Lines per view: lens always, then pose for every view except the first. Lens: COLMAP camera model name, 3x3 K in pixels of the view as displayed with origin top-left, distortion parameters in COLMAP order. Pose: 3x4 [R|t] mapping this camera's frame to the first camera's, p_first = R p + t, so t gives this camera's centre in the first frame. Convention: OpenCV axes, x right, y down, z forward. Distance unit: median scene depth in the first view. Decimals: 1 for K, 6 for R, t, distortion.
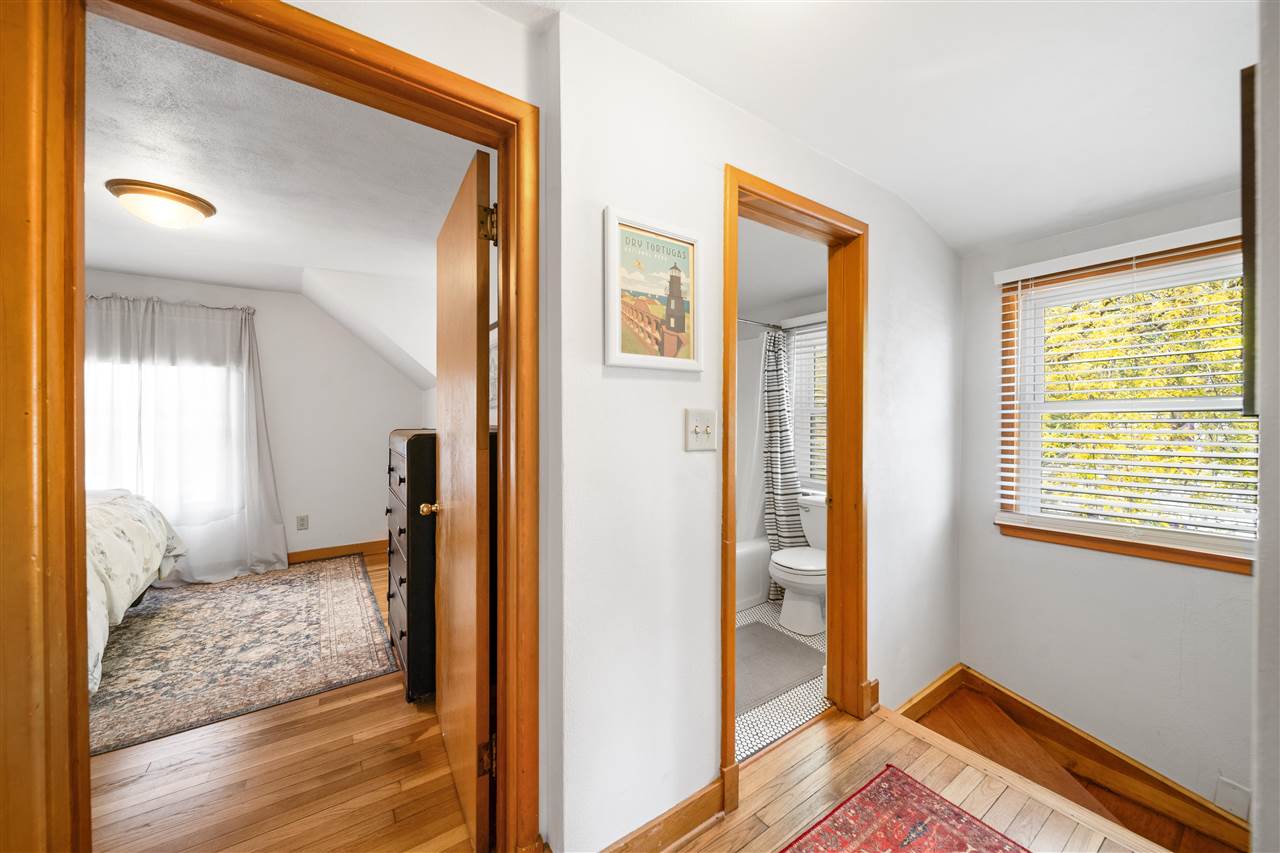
lens RADIAL K [[459.5, 0, 631.0], [0, 459.5, 416.6], [0, 0, 1]] dist [0.002416, -0.001300]
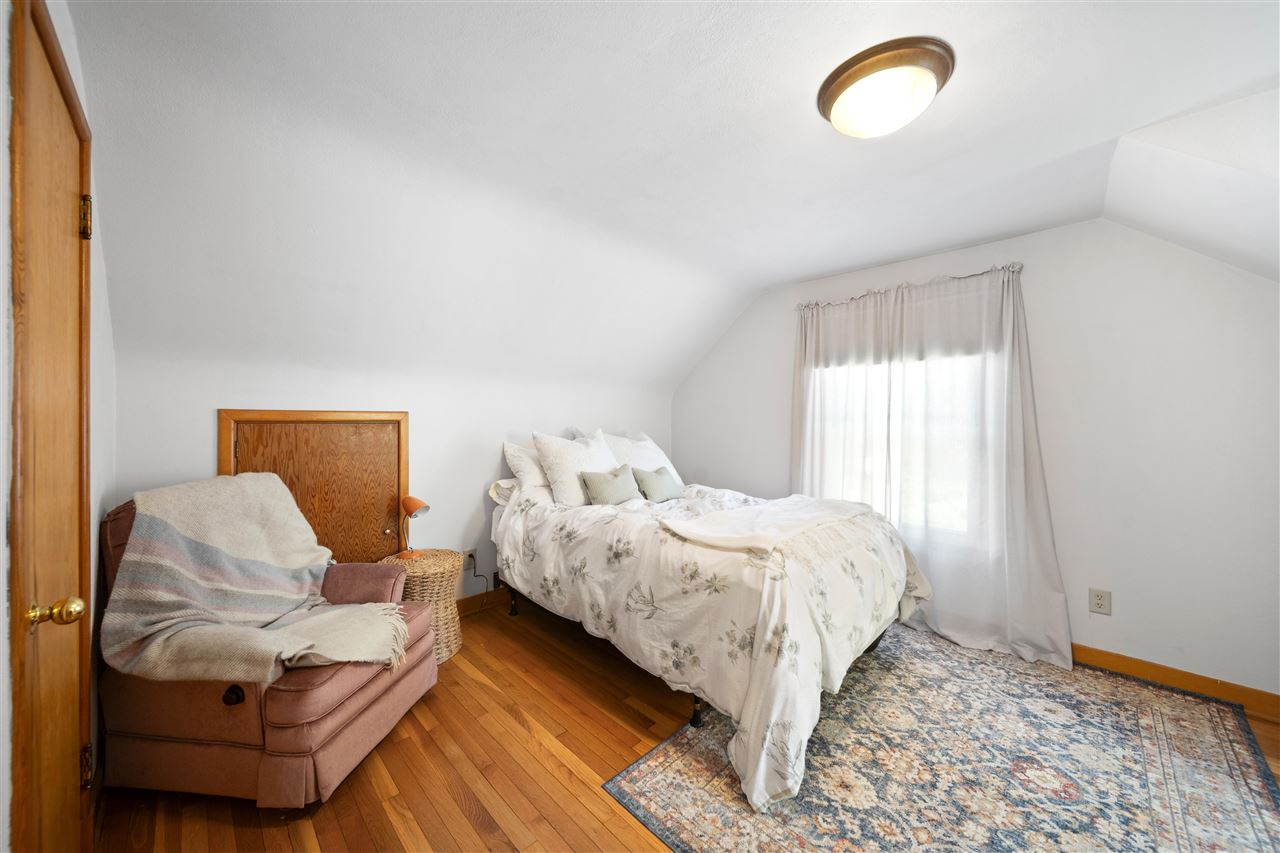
lens RADIAL K [[459.5, 0, 629.0], [0, 459.5, 420.0], [0, 0, 1]] dist [0.002416, -0.001300]
pose [[0.178540, 0.003741, -0.983926, -0.302401], [-0.011201, 0.999936, 0.001769, 0.000529], [0.983869, 0.010705, 0.178571, 0.370185]]
